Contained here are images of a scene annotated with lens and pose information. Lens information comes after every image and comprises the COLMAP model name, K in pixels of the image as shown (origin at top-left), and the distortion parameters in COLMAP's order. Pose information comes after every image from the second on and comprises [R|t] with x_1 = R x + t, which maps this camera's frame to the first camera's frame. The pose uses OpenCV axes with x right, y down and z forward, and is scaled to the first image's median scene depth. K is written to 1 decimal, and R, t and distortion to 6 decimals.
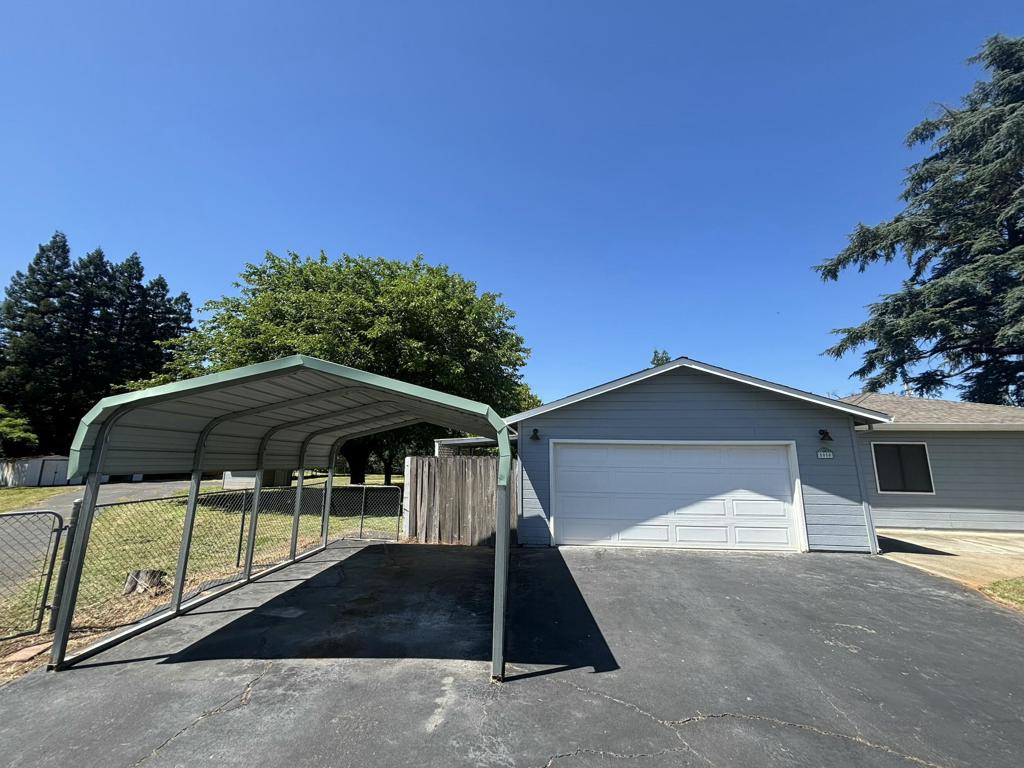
lens RADIAL K [[416.3, 0, 509.8], [0, 416.3, 383.7], [0, 0, 1]] dist [0.000694, 0.000174]
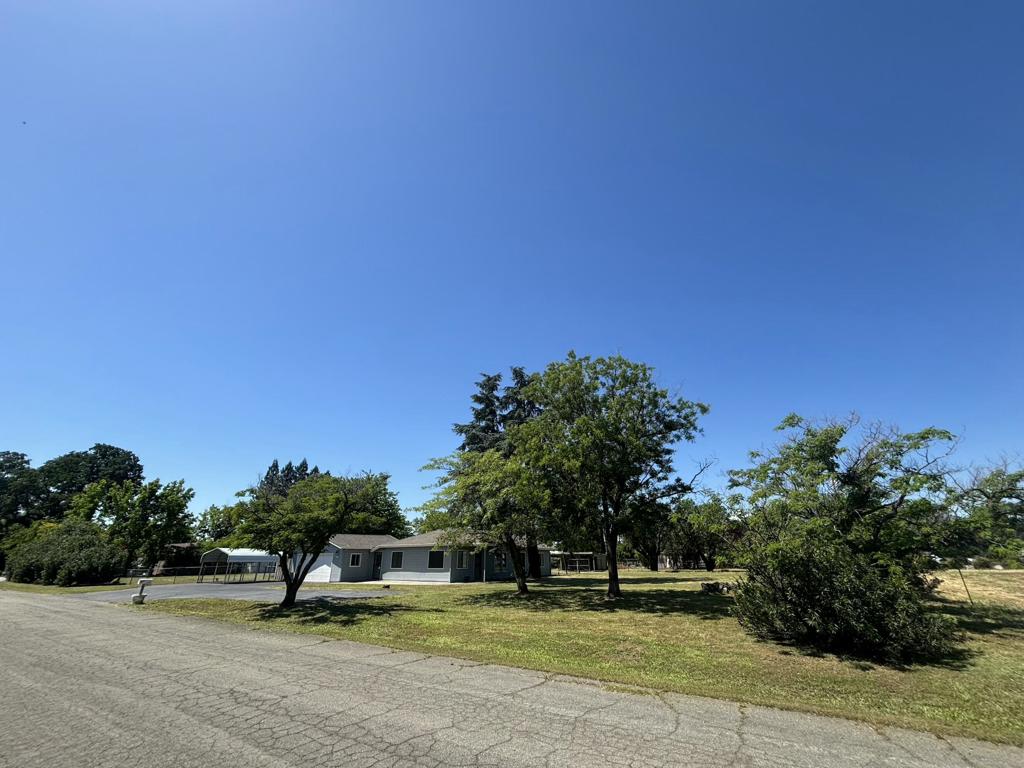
lens RADIAL K [[415.5, 0, 510.5], [0, 415.5, 384.1], [0, 0, 1]] dist [-0.019937, 0.008137]
pose [[0.895042, -0.191749, -0.402655, 1.617875], [0.102115, 0.966980, -0.233500, -0.131513], [0.434133, 0.167875, 0.885069, -0.805530]]
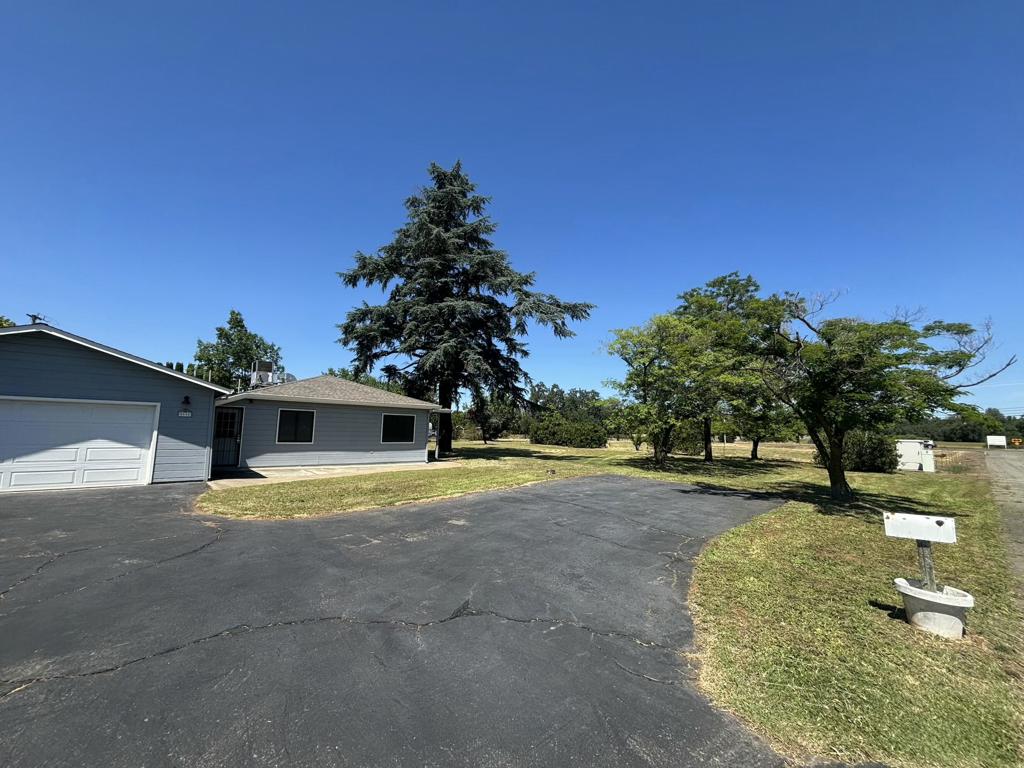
lens RADIAL K [[412.7, 0, 510.3], [0, 412.7, 388.3], [0, 0, 1]] dist [0.000089, 0.000137]
pose [[0.674485, 0.083235, 0.733582, 0.183103], [-0.151359, 0.988109, 0.027051, -0.044209], [-0.722607, -0.129280, 0.679063, -0.268883]]
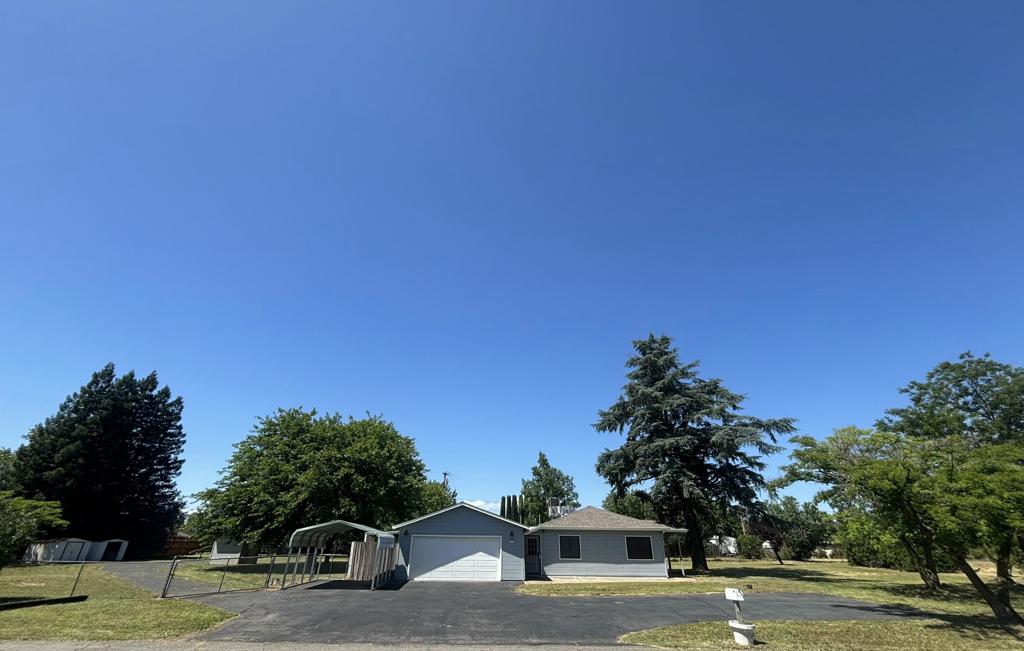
lens RADIAL K [[416.0, 0, 509.1], [0, 416.0, 324.7], [0, 0, 1]] dist [0.000456, 0.000747]
pose [[0.991911, 0.060369, 0.111663, 0.134409], [-0.024936, 0.955201, -0.294906, -0.147426], [-0.124464, 0.289736, 0.948979, -0.774788]]
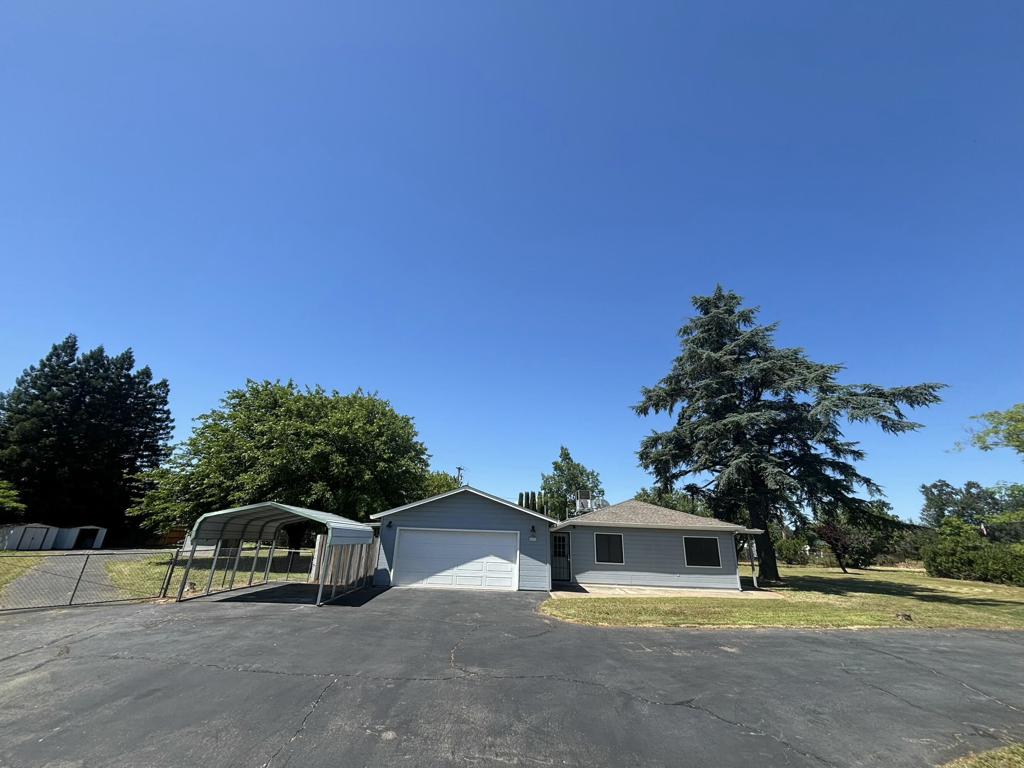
lens RADIAL K [[413.6, 0, 508.9], [0, 413.6, 384.6], [0, 0, 1]] dist [0.002360, 0.000342]
pose [[0.995648, 0.055137, 0.075132, 0.174792], [-0.041382, 0.983931, -0.173690, -0.080522], [-0.083501, 0.169825, 0.981930, -0.410608]]
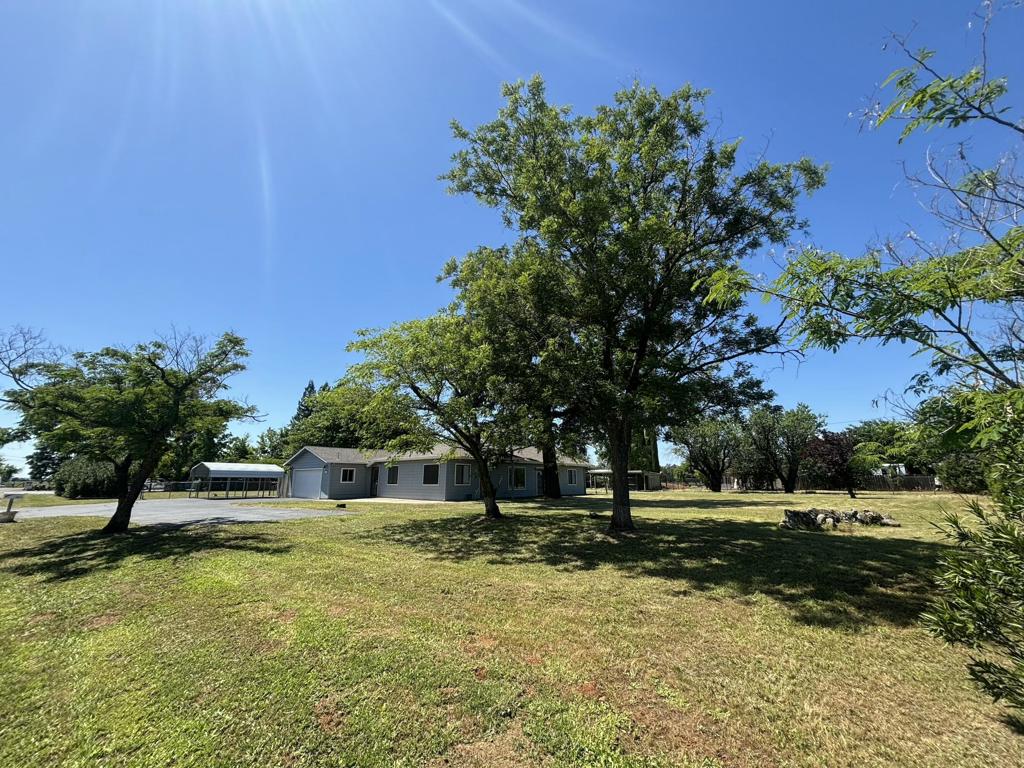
lens RADIAL K [[414.7, 0, 510.4], [0, 414.7, 387.8], [0, 0, 1]] dist [-0.001074, -0.000070]
pose [[0.816267, -0.137883, -0.560977, 1.576825], [0.118076, 0.990418, -0.071626, -0.037321], [0.565478, -0.007772, 0.824727, -0.386278]]
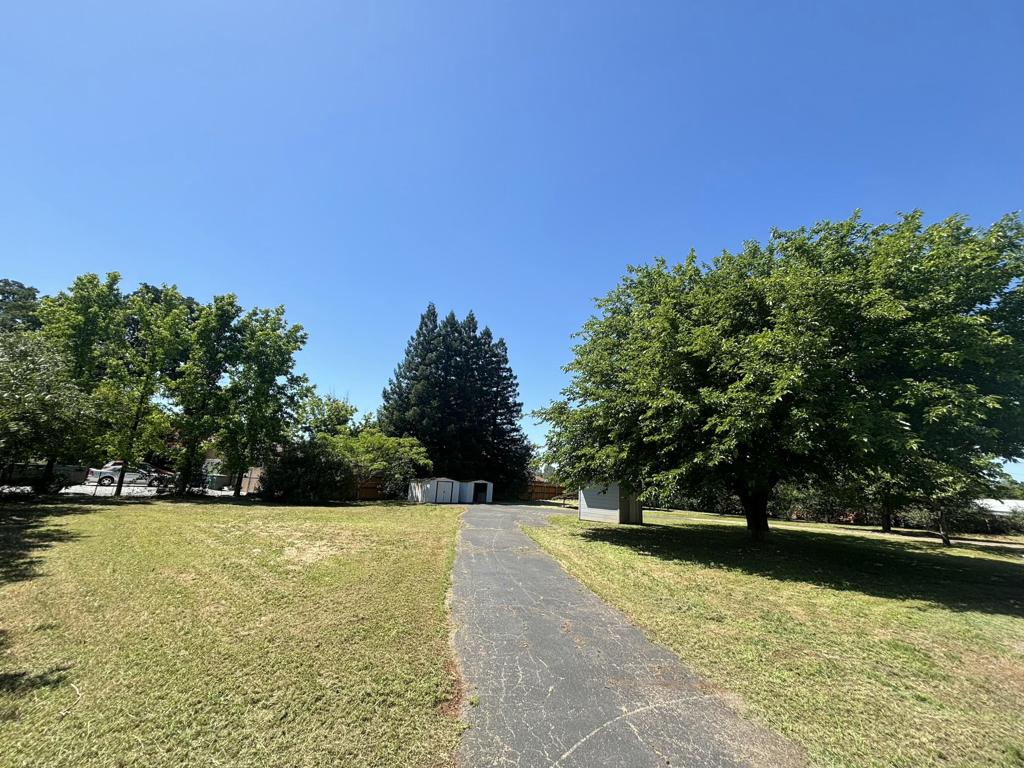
lens RADIAL K [[411.9, 0, 507.5], [0, 411.9, 382.4], [0, 0, 1]] dist [0.004401, 0.000732]
pose [[0.842431, -0.087419, -0.531666, -0.306997], [0.048799, 0.995074, -0.086292, 0.008559], [0.536590, 0.046750, 0.842547, 0.078623]]
